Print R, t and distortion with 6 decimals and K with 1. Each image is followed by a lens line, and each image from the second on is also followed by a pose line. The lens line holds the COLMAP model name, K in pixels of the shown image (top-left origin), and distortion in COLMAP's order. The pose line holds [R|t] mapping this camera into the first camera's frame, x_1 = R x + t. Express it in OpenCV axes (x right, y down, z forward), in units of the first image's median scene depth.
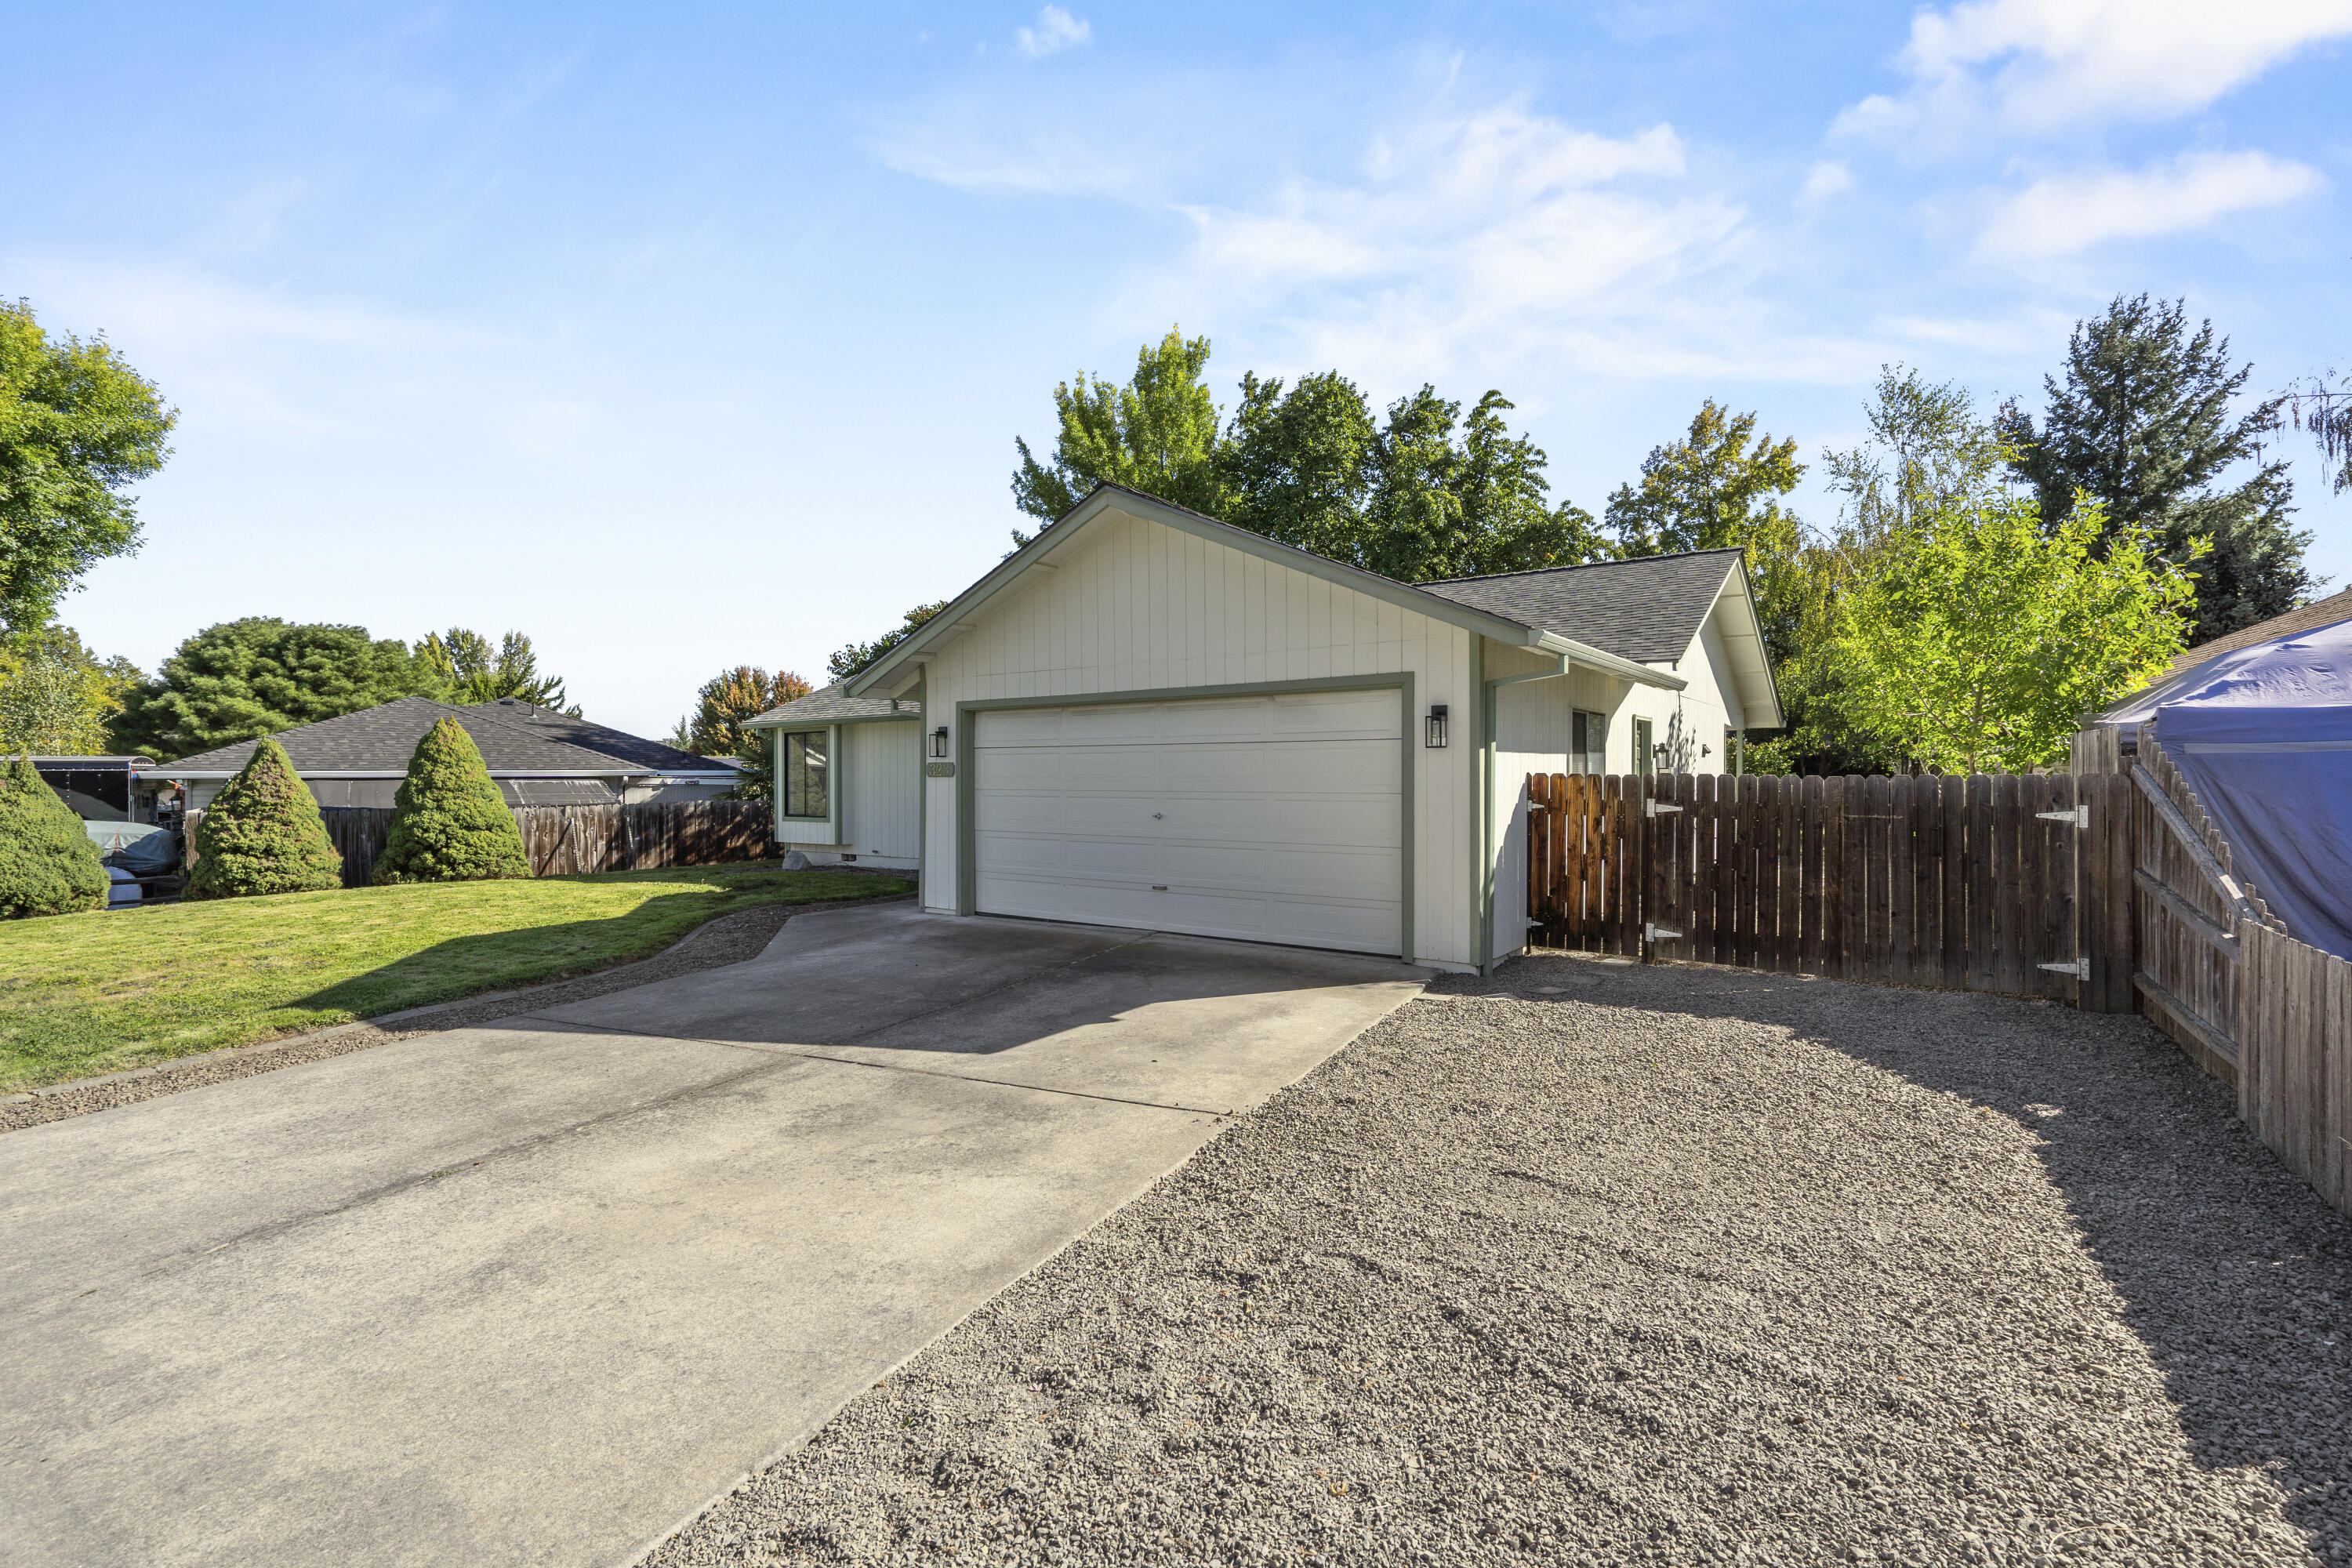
lens RADIAL K [[1042.6, 0, 1170.5], [0, 1042.6, 780.6], [0, 0, 1]] dist [0.000130, 0.000044]
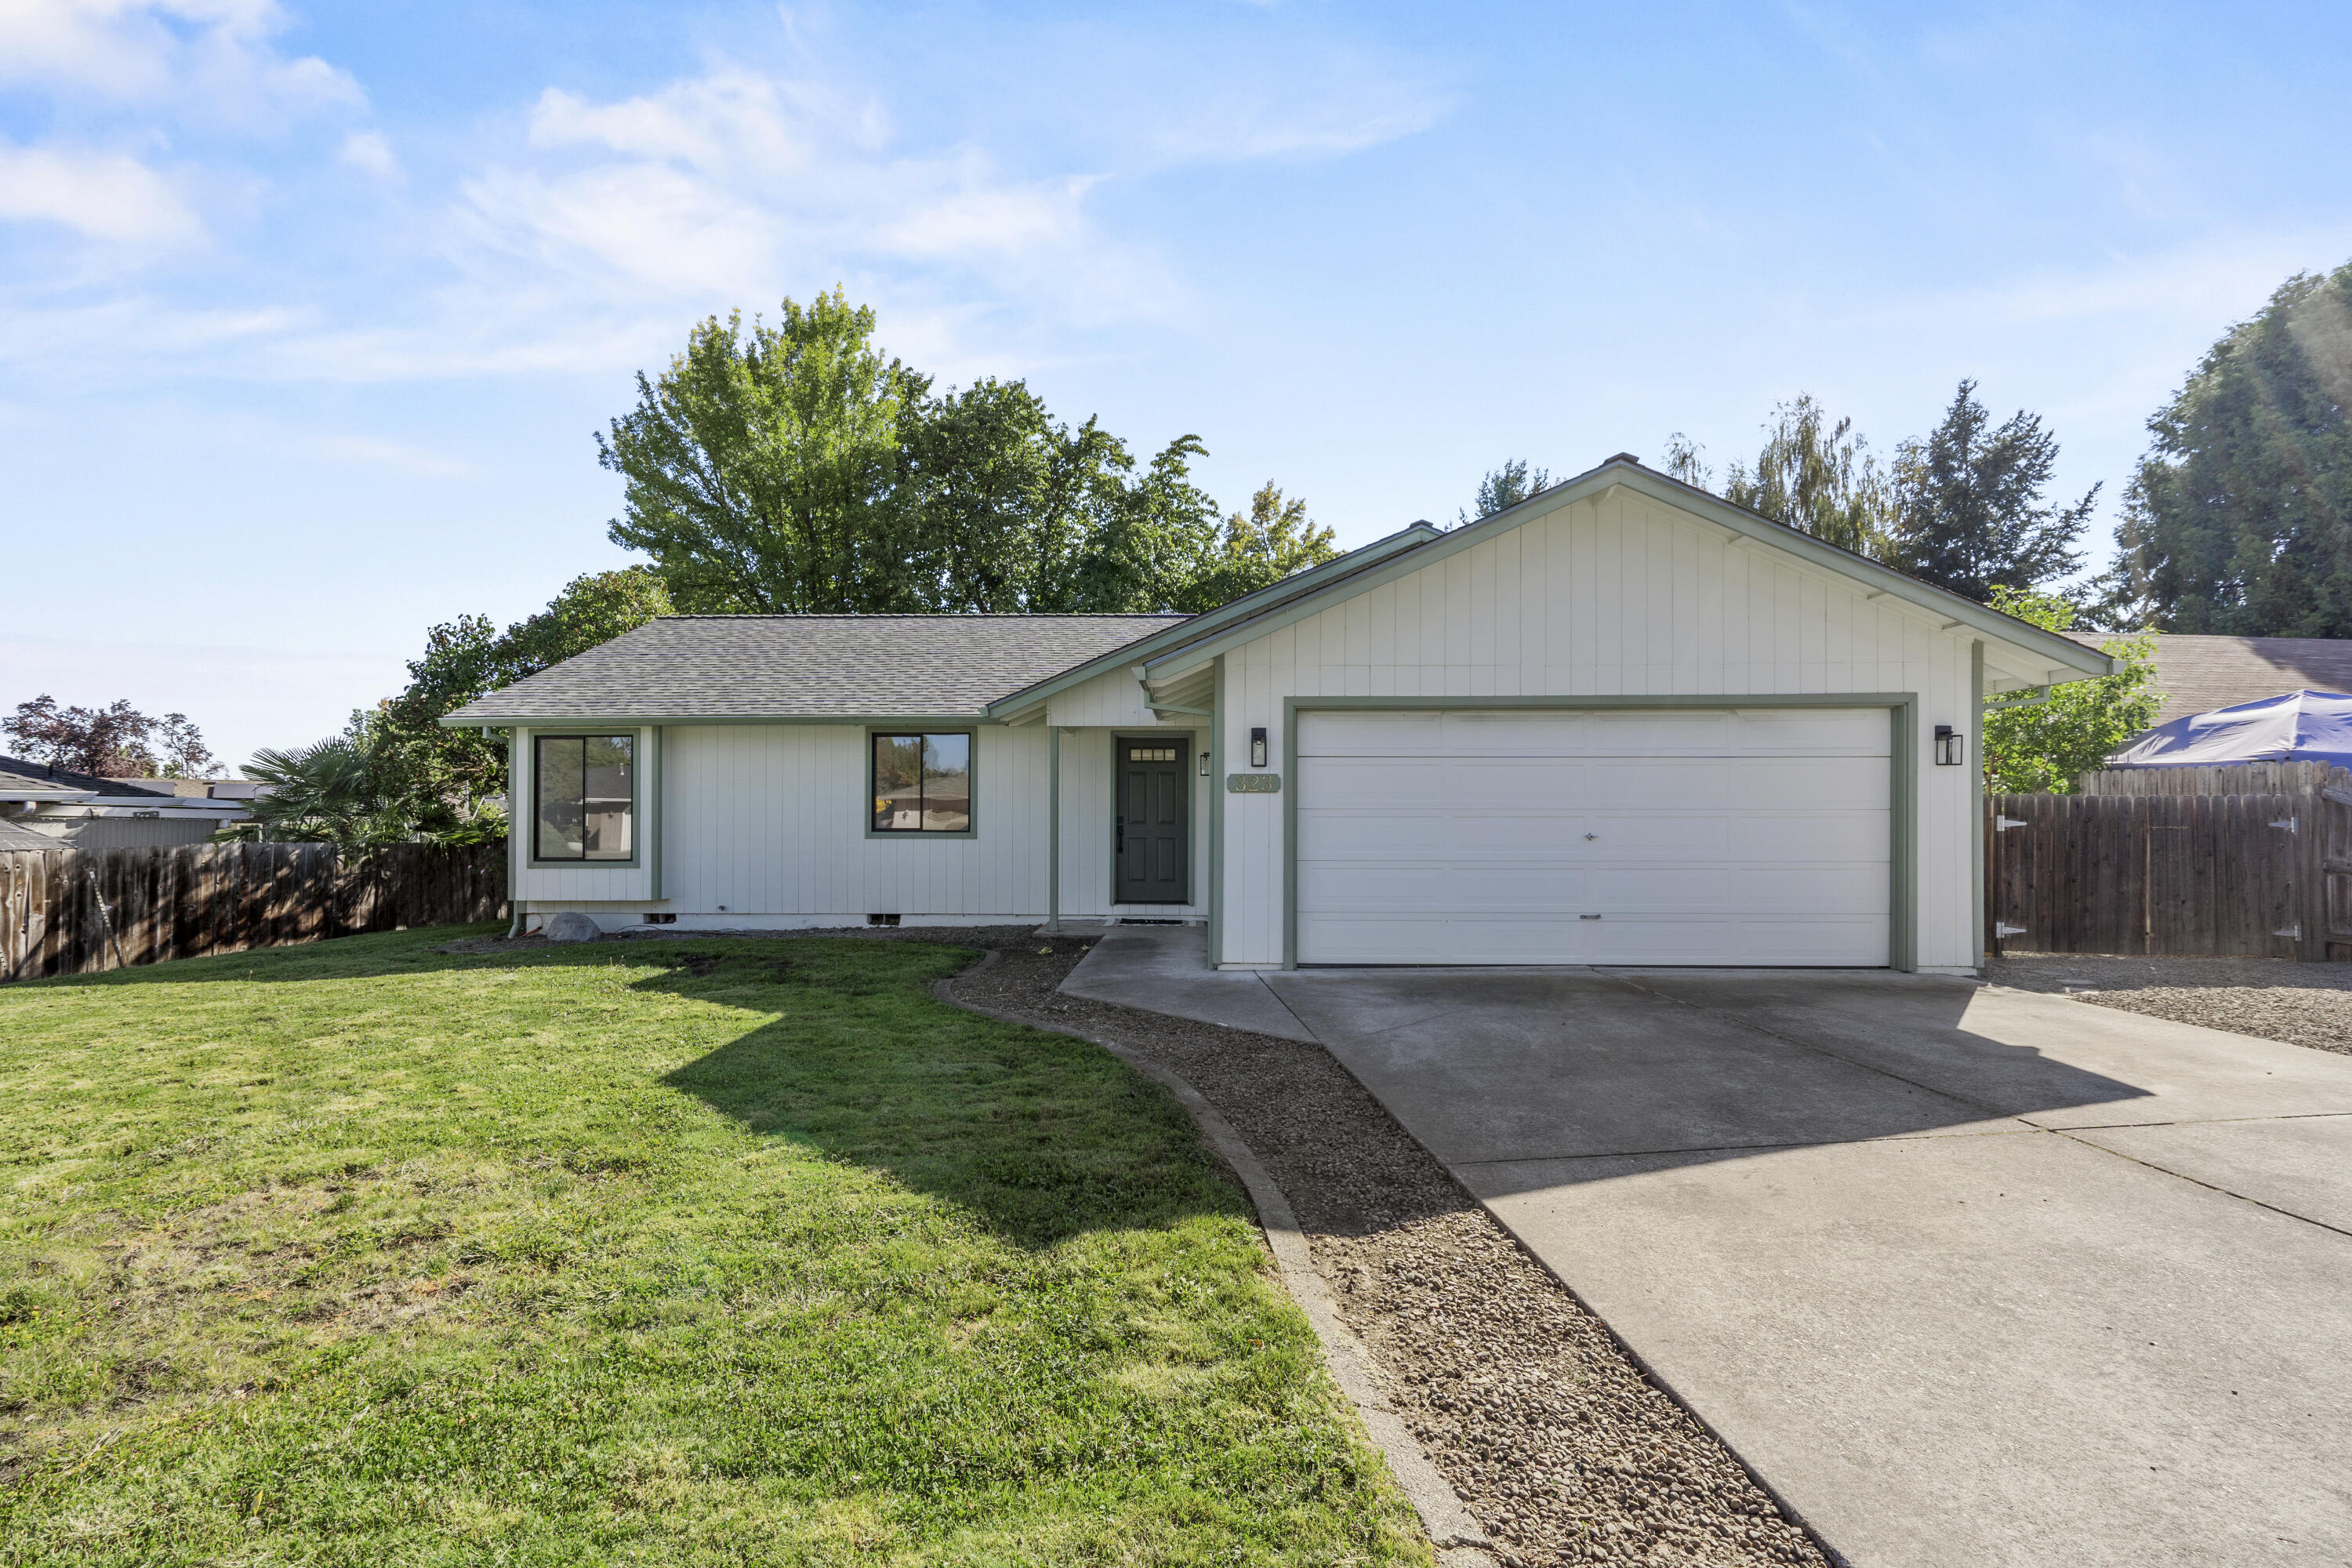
lens RADIAL K [[1086.3, 0, 1162.0], [0, 1086.3, 789.3], [0, 0, 1]] dist [-0.004834, -0.000170]
pose [[0.837027, 0.021022, 0.546758, -0.431286], [-0.000366, 0.999283, -0.037861, 0.015058], [-0.547162, 0.031491, 0.836434, 0.217457]]
